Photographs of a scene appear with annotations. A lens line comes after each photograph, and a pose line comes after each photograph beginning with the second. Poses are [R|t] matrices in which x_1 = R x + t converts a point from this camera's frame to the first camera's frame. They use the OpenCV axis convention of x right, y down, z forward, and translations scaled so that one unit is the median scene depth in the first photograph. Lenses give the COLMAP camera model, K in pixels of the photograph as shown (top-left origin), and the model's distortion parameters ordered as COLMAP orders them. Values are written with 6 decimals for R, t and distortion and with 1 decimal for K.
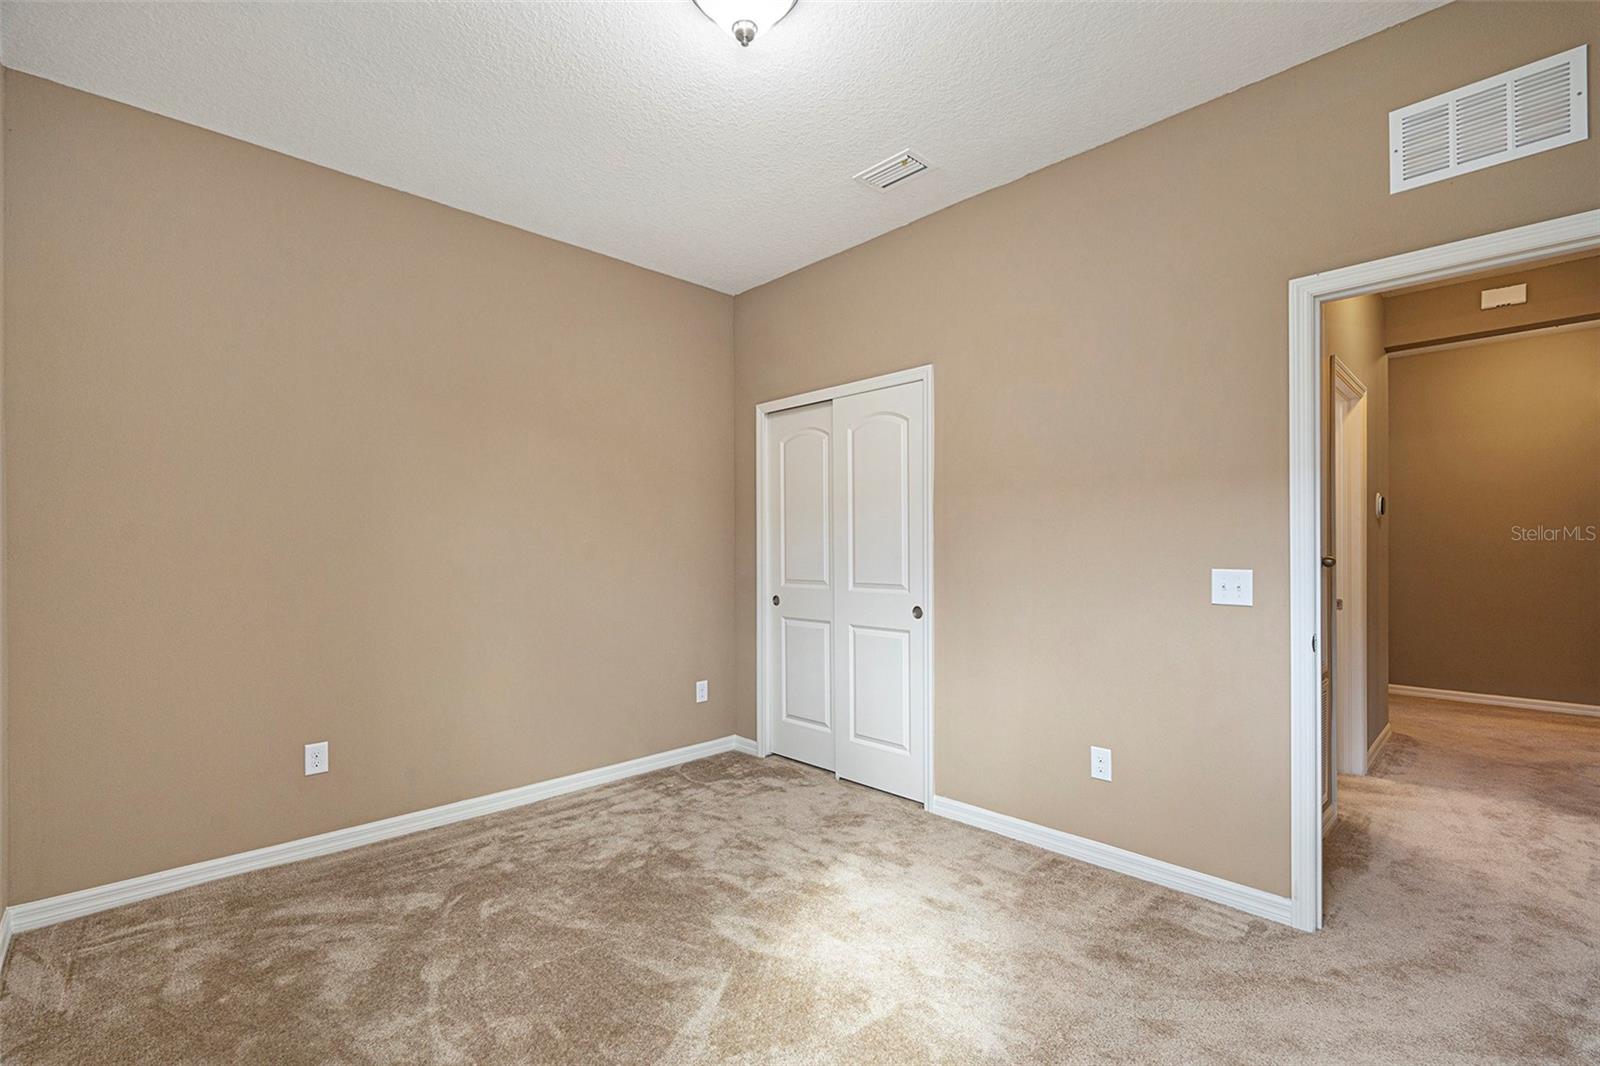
lens RADIAL K [[695.0, 0, 800.0], [0, 695.0, 533.0], [0, 0, 1]] dist [-0.001061, -0.000169]
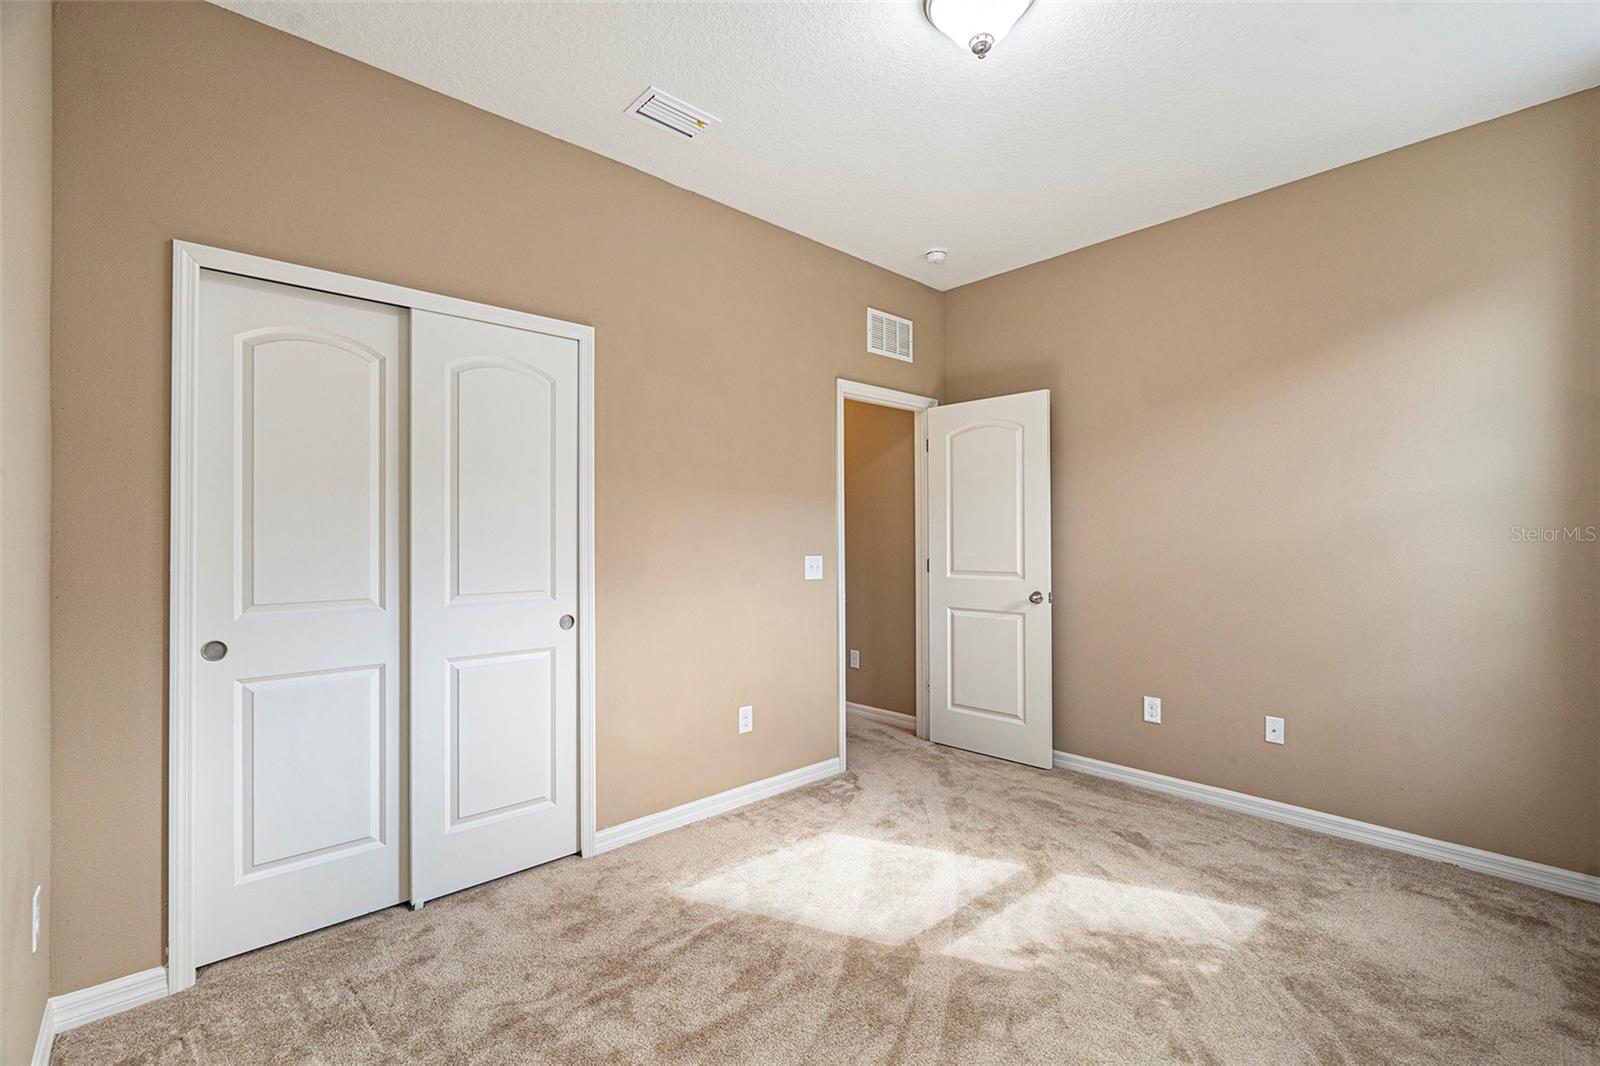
lens RADIAL K [[703.6, 0, 783.2], [0, 703.6, 517.8], [0, 0, 1]] dist [0.011151, 0.000213]
pose [[0.048372, 0.031071, 0.998346, -0.825130], [-0.021830, 0.999310, -0.030044, 0.014549], [-0.998591, -0.020341, 0.049017, 0.903458]]
